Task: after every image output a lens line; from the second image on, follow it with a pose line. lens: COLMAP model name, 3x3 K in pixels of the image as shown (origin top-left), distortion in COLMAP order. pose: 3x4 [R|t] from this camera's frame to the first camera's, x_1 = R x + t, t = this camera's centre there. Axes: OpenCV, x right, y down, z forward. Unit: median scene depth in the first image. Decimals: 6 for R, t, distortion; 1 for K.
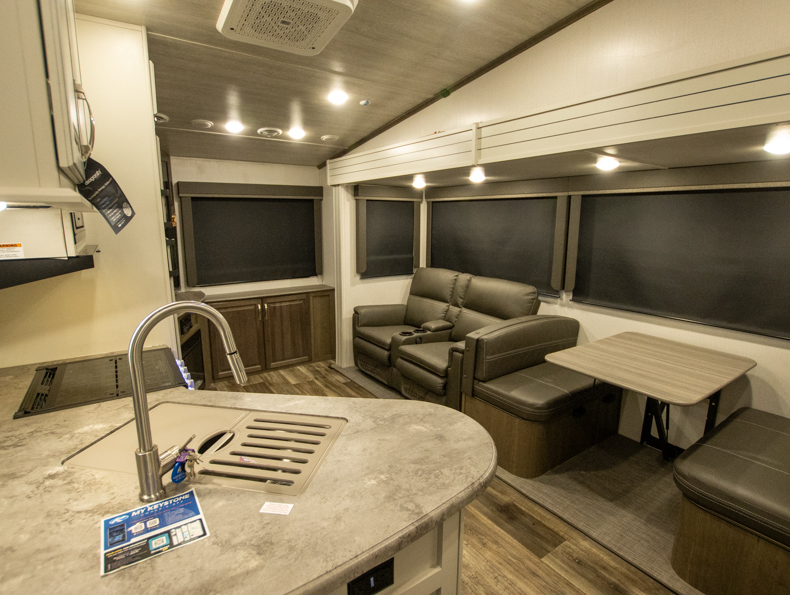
lens RADIAL K [[411.6, 0, 399.6], [0, 411.6, 295.2], [0, 0, 1]] dist [-0.030212, 0.001070]
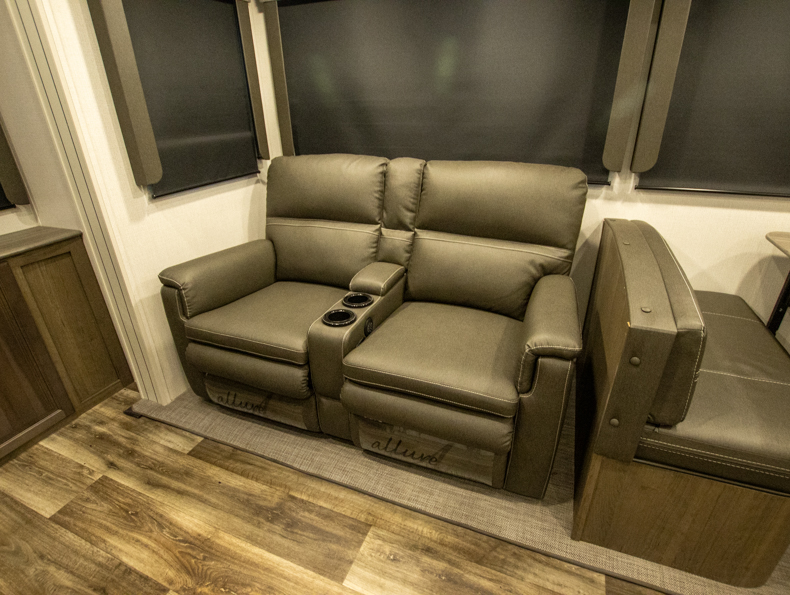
lens RADIAL K [[411.6, 0, 399.6], [0, 411.6, 295.2], [0, 0, 1]] dist [-0.030212, 0.001070]
pose [[0.838326, -0.253910, 0.482431, -0.152439], [0.123968, 0.950522, 0.284852, -0.047896], [-0.530888, -0.178993, 0.828323, 0.738375]]
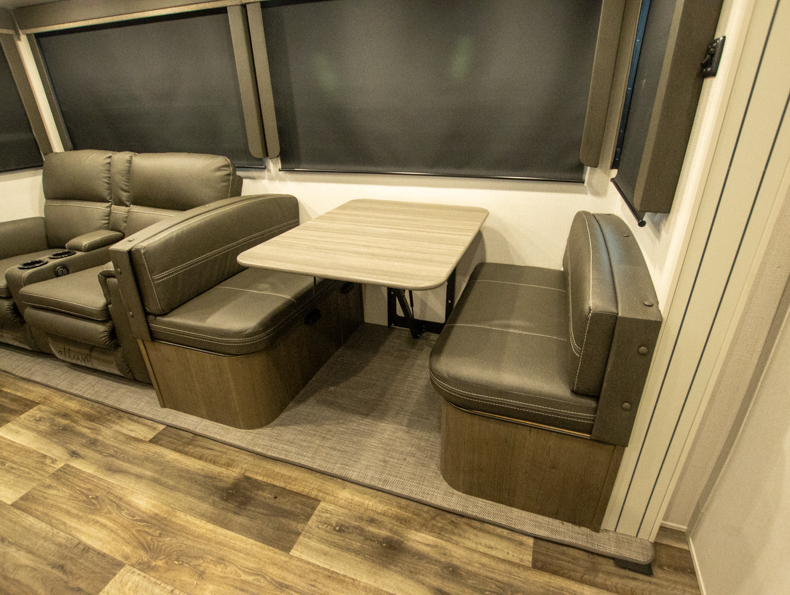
lens RADIAL K [[398.2, 0, 403.4], [0, 398.2, 302.5], [0, 0, 1]] dist [-0.027348, 0.000613]
pose [[0.812412, -0.279982, 0.511466, 0.178372], [0.127424, 0.941221, 0.312834, 0.045131], [-0.568991, -0.188977, 0.800336, 0.276601]]
